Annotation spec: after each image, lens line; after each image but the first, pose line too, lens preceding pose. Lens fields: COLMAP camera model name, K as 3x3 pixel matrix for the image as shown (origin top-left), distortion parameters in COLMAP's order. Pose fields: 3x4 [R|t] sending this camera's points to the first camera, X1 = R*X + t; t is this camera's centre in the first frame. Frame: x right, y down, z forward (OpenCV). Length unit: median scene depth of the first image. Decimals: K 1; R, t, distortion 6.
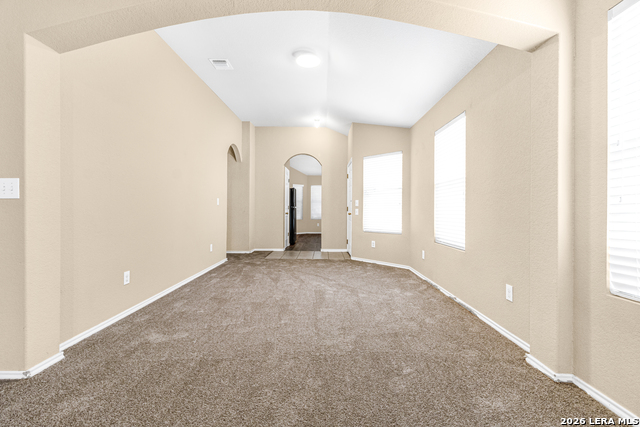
lens RADIAL K [[296.1, 0, 320.8], [0, 296.1, 211.7], [0, 0, 1]] dist [-0.000653, -0.000201]
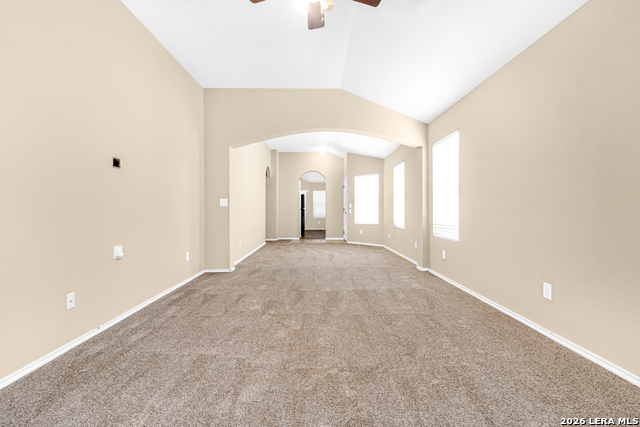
lens RADIAL K [[296.1, 0, 319.9], [0, 296.1, 213.4], [0, 0, 1]] dist [-0.000653, -0.000201]
pose [[0.999808, -0.006710, 0.018388, -0.061665], [0.006665, 0.999975, 0.002495, 0.005691], [-0.018404, -0.002372, 0.999828, -0.510087]]
